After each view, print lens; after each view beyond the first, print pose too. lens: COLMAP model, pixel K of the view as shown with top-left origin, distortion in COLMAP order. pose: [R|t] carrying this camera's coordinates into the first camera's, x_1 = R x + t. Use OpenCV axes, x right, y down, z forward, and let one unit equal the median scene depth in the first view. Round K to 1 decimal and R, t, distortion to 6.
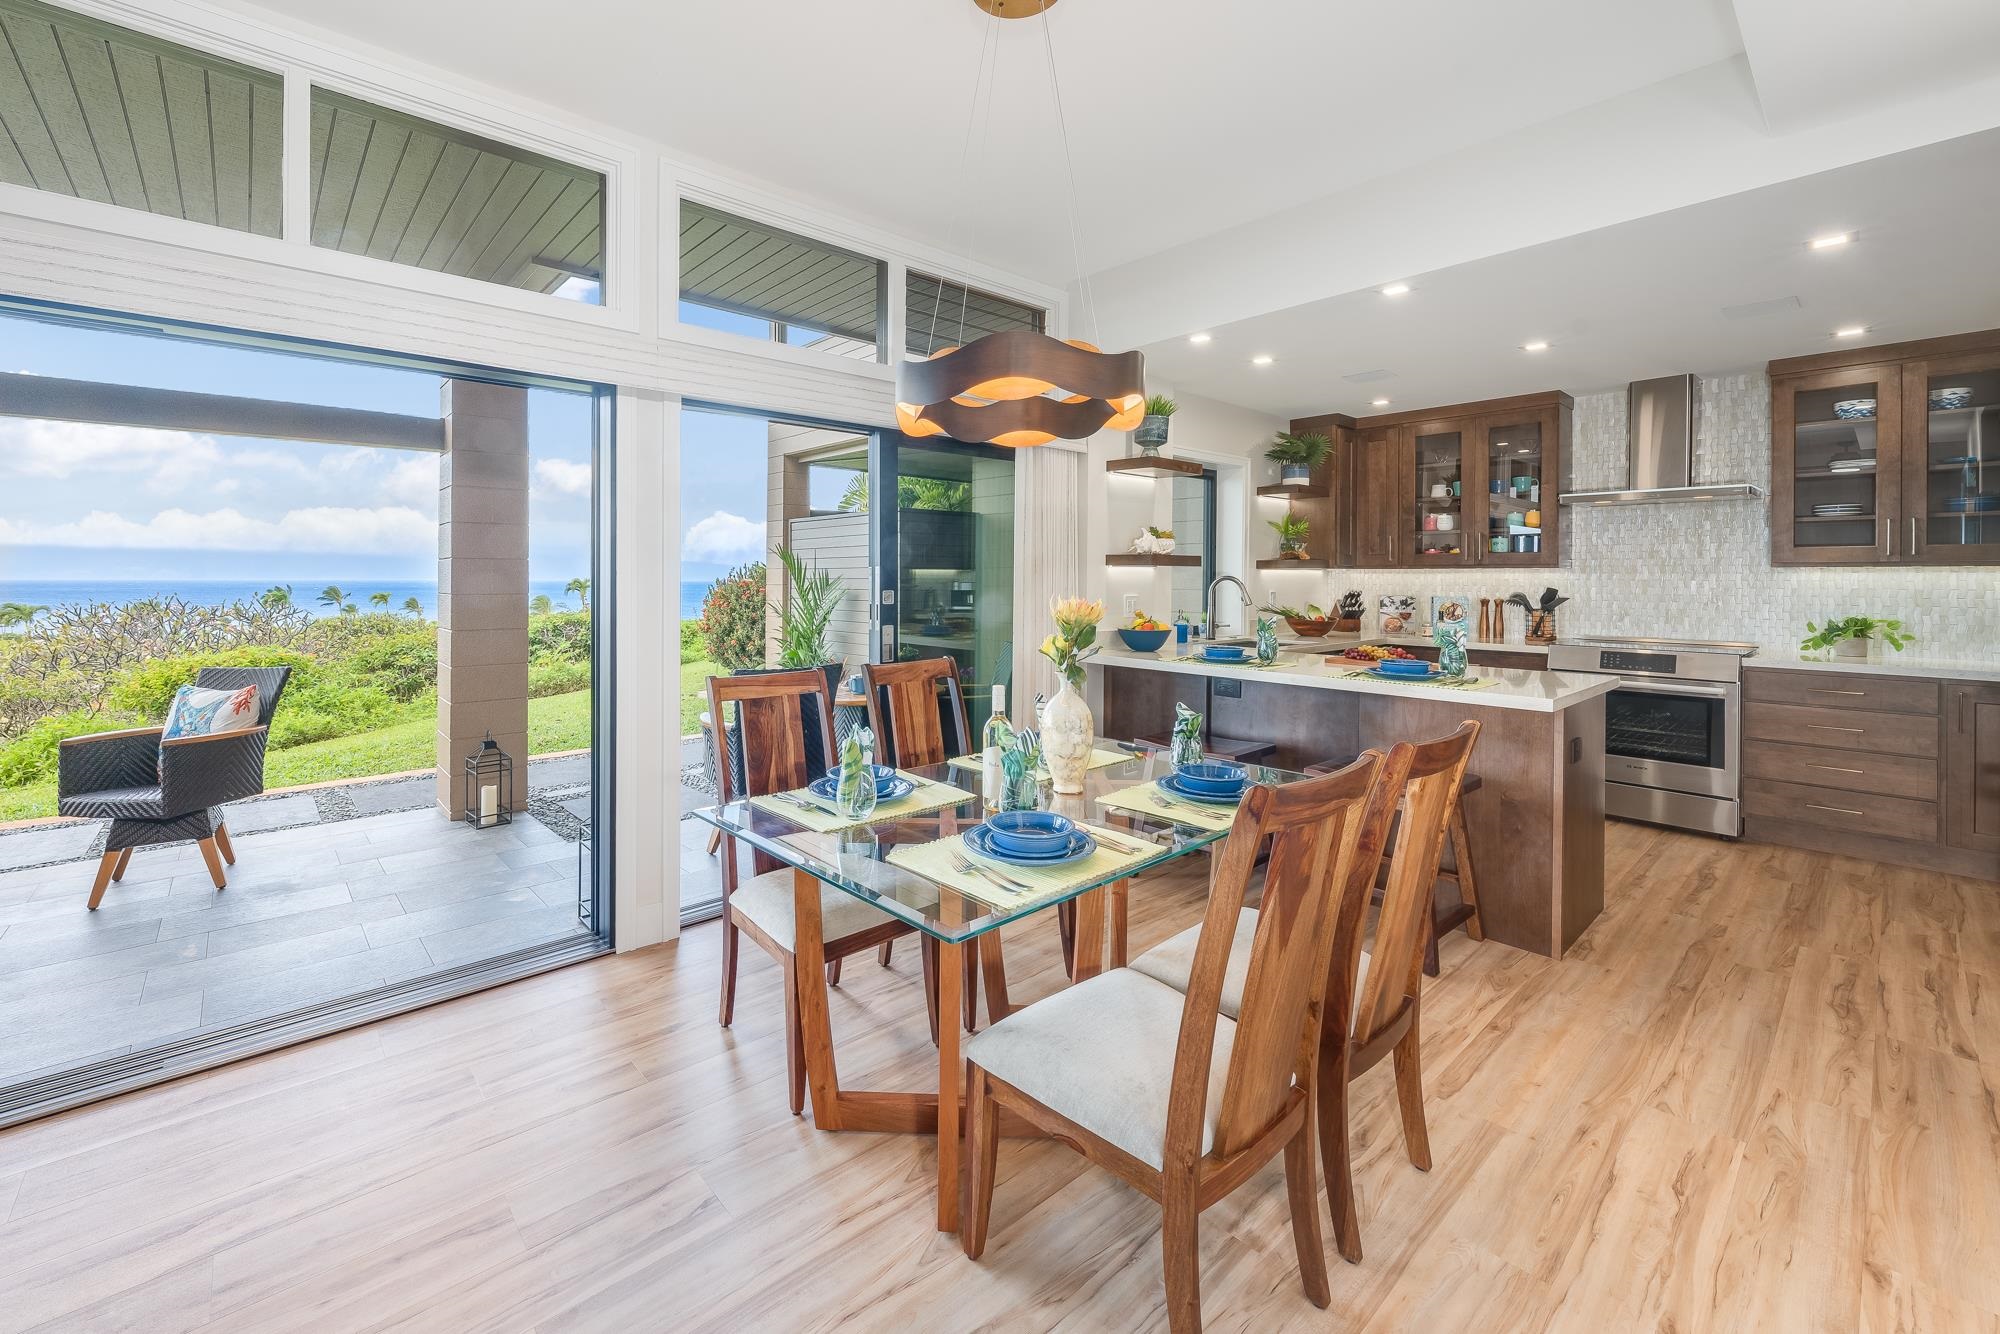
lens RADIAL K [[778.0, 0, 870.9], [0, 778.0, 578.5], [0, 0, 1]] dist [-0.001244, 0.000192]
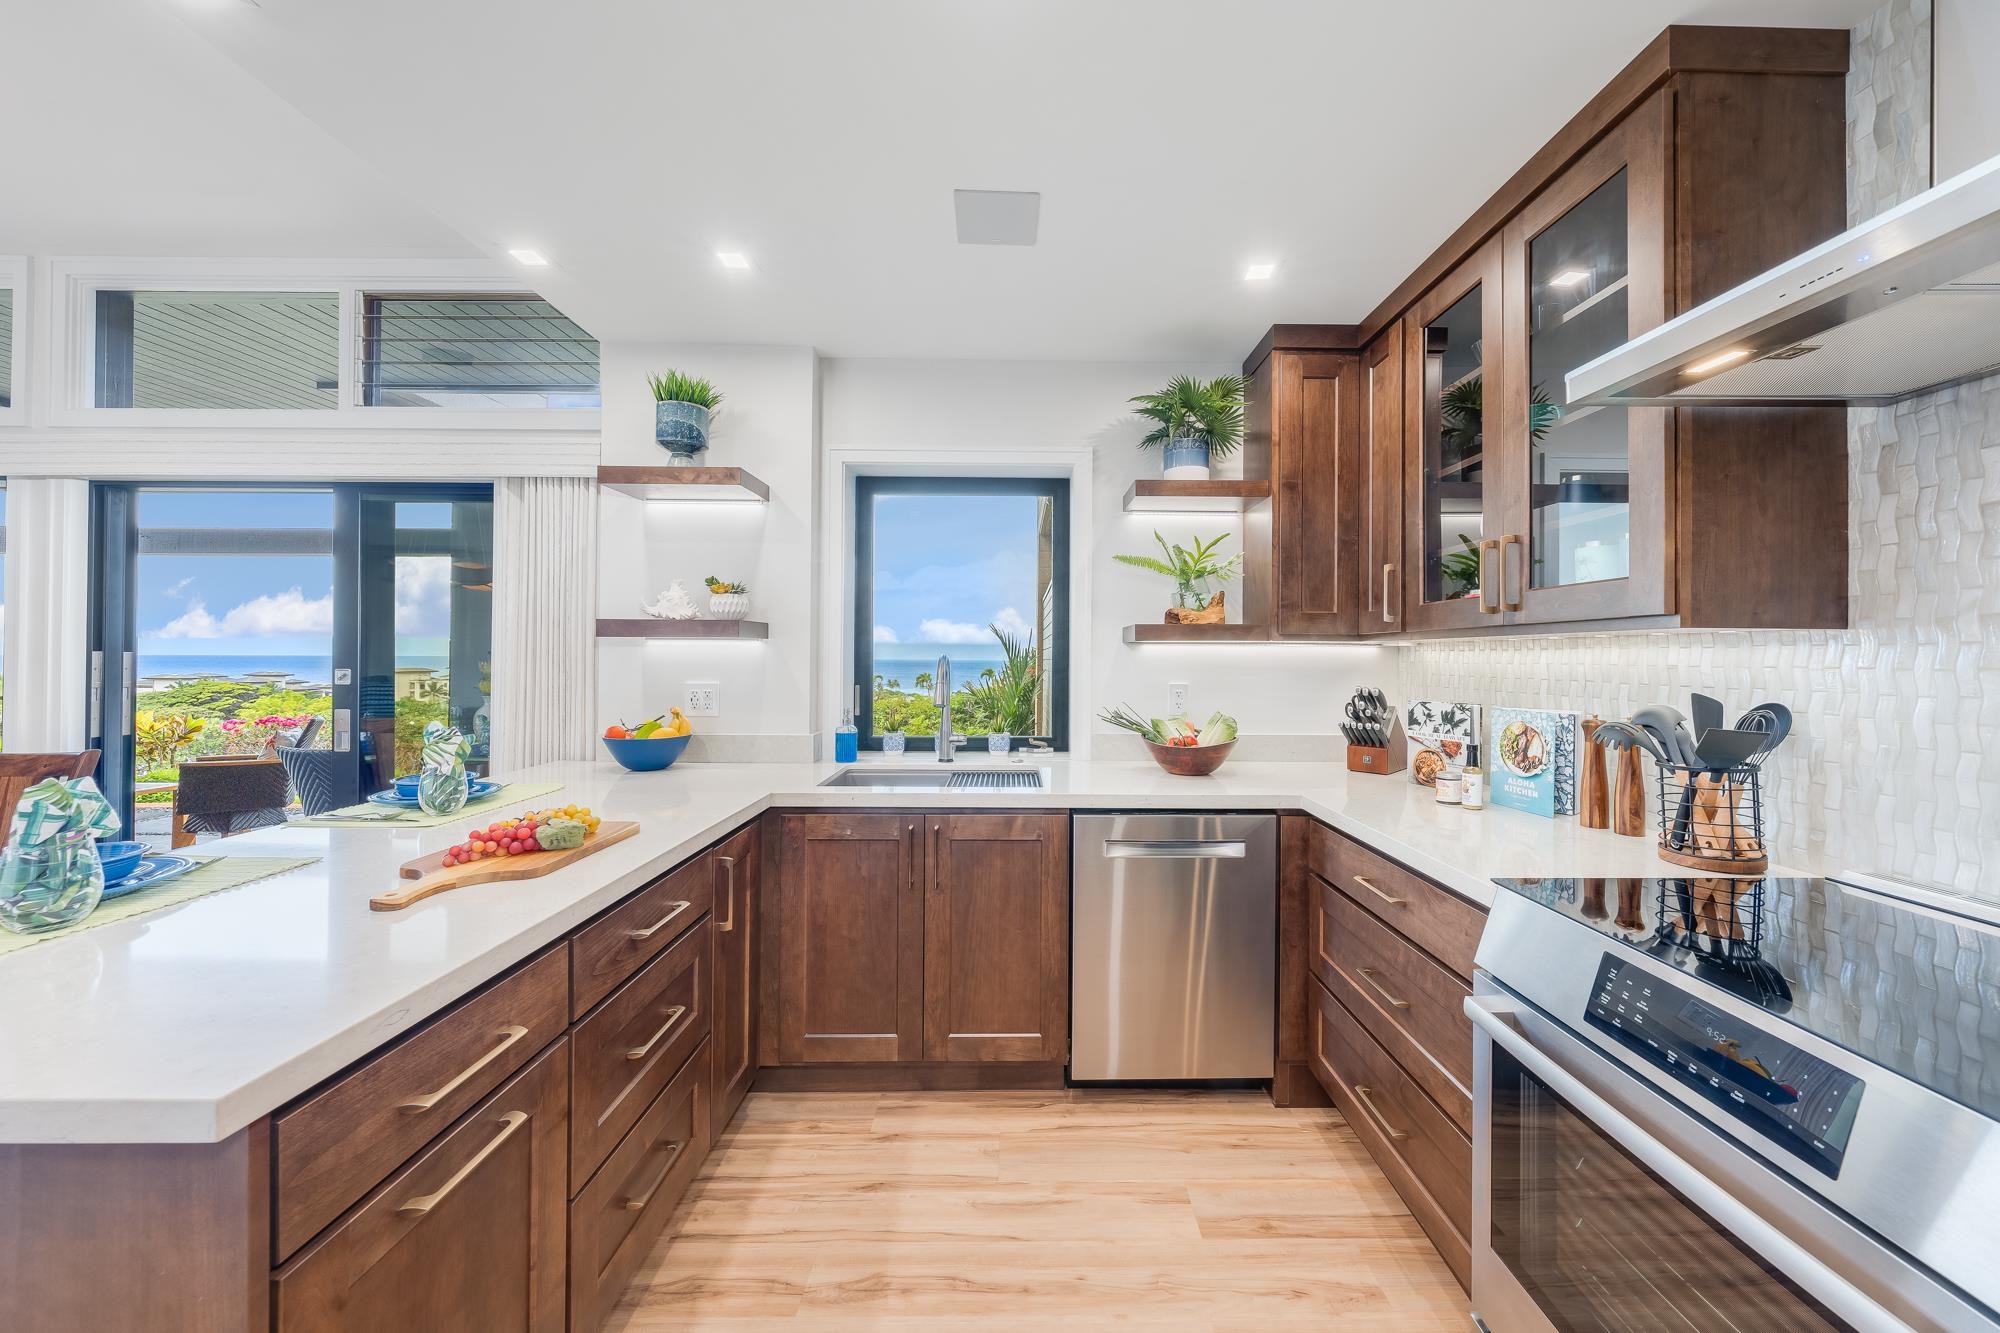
lens RADIAL K [[689.1, 0, 1019.6], [0, 689.1, 651.7], [0, 0, 1]] dist [-0.000721, -0.000102]
pose [[0.803538, -0.002027, -0.595250, 0.962771], [-0.005187, 0.999932, -0.010406, -0.000541], [0.595231, 0.011449, 0.803473, 0.736364]]
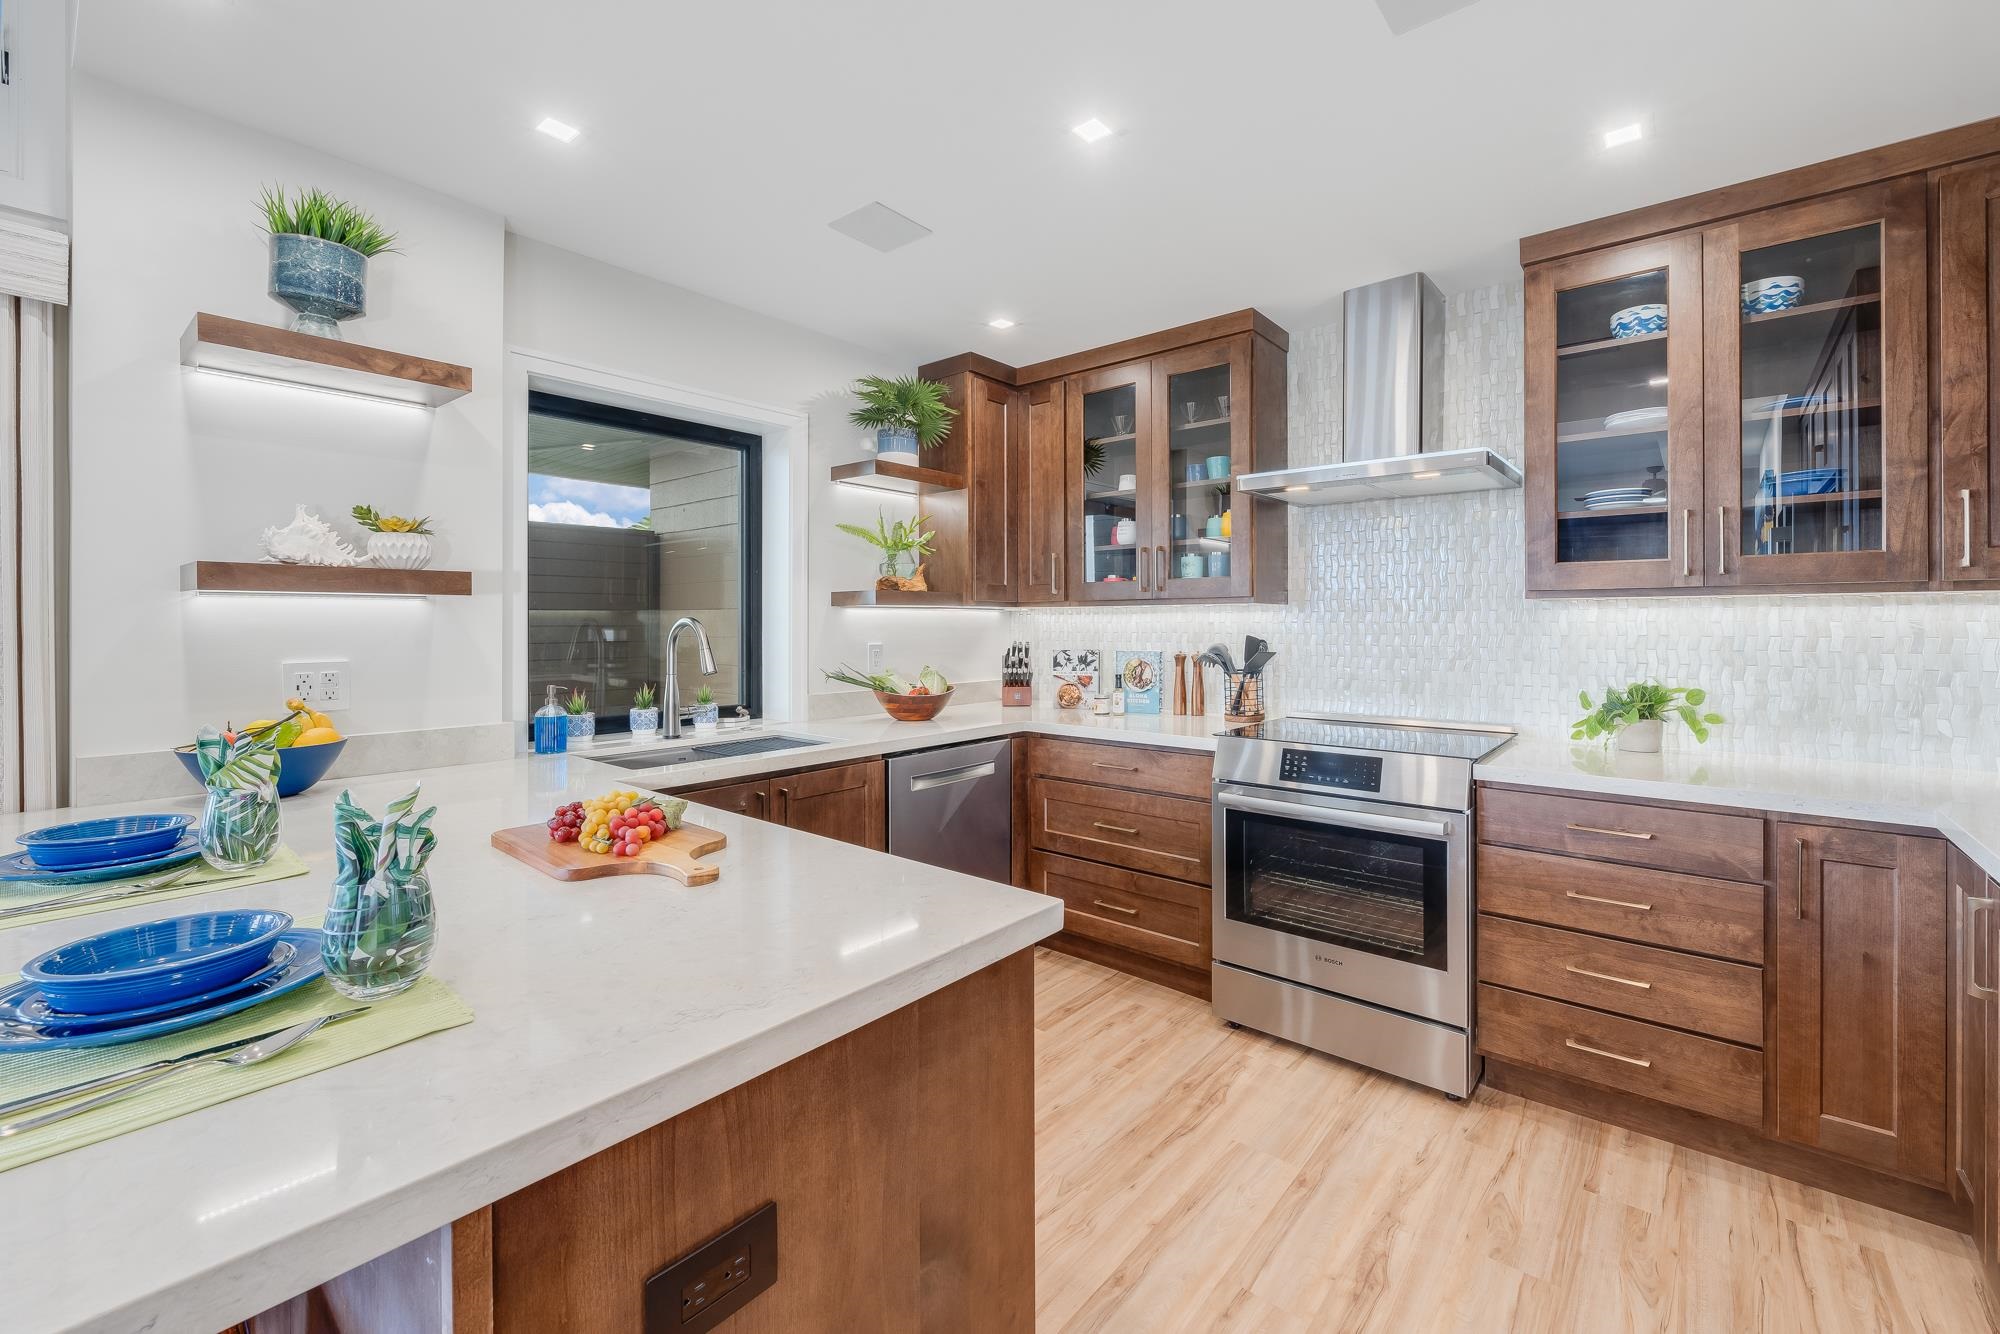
lens RADIAL K [[787.3, 0, 1028.4], [0, 787.3, 622.7], [0, 0, 1]] dist [-0.001924, 0.000072]
pose [[0.976667, -0.004017, 0.214723, 0.673464], [0.004613, 0.999987, -0.002278, 0.002457], [-0.214711, 0.003215, 0.976672, 0.509399]]
